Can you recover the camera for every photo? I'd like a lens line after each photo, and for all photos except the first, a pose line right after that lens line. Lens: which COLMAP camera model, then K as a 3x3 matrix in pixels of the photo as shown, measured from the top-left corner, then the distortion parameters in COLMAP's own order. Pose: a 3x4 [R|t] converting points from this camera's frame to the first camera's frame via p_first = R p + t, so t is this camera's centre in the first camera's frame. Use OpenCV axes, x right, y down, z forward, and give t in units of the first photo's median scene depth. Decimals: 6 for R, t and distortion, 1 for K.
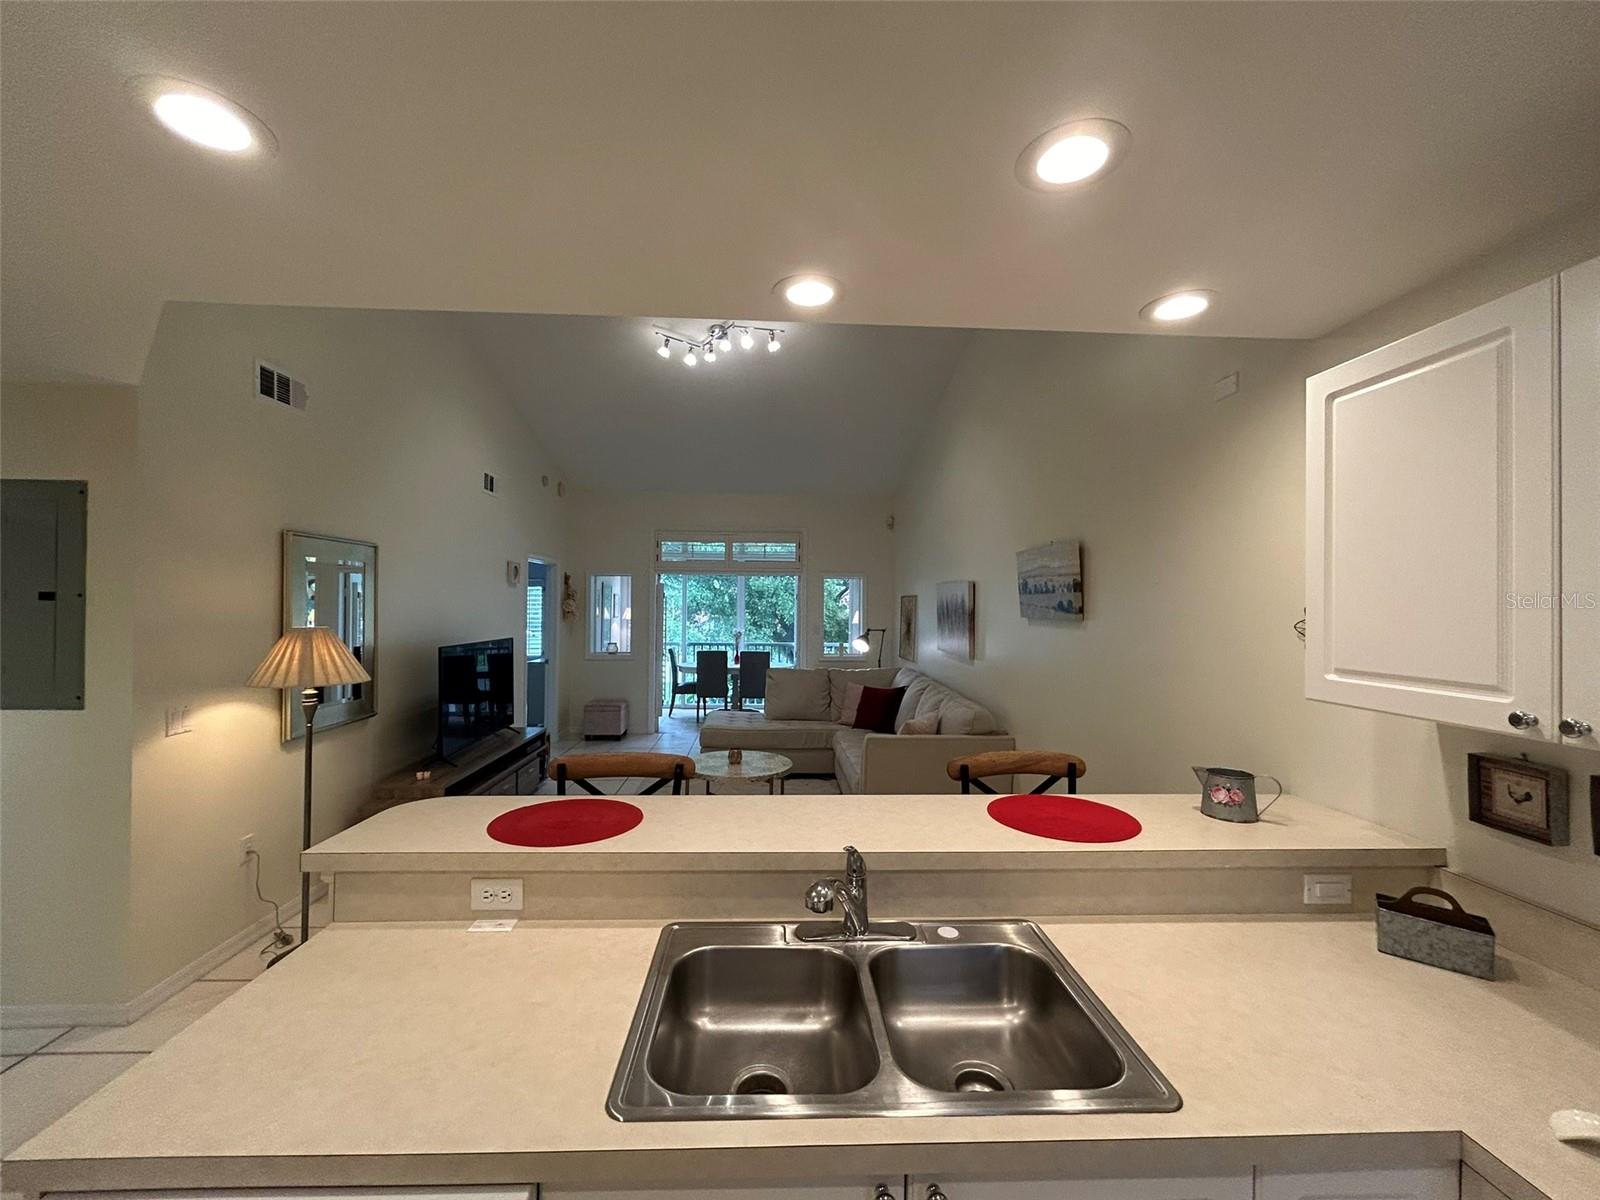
lens RADIAL K [[648.0, 0, 793.9], [0, 648.0, 600.5], [0, 0, 1]] dist [0.002904, 0.000373]
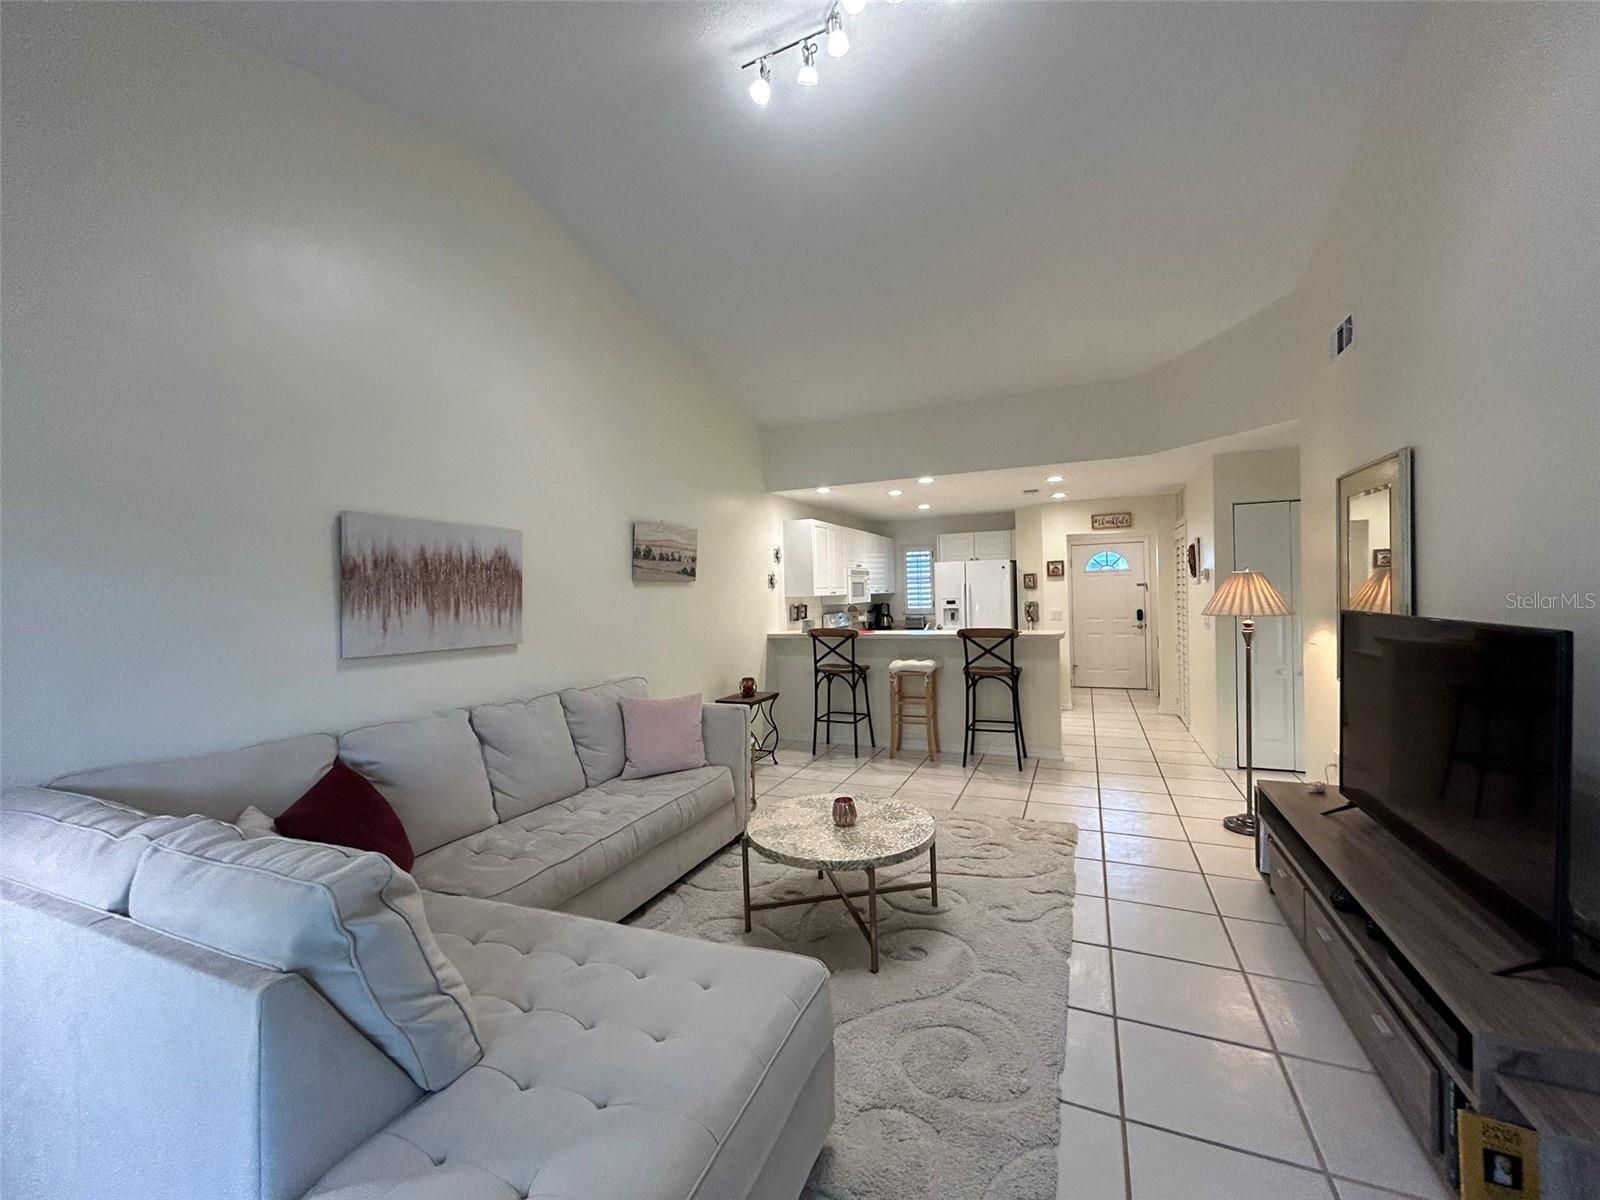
lens RADIAL K [[651.3, 0, 795.1], [0, 651.3, 598.0], [0, 0, 1]] dist [0.013742, 0.000393]
pose [[-0.893102, 0.009521, 0.449753, -0.306651], [0.013892, 0.999883, 0.006419, 0.042366], [-0.449640, 0.011981, -0.893130, 1.493187]]
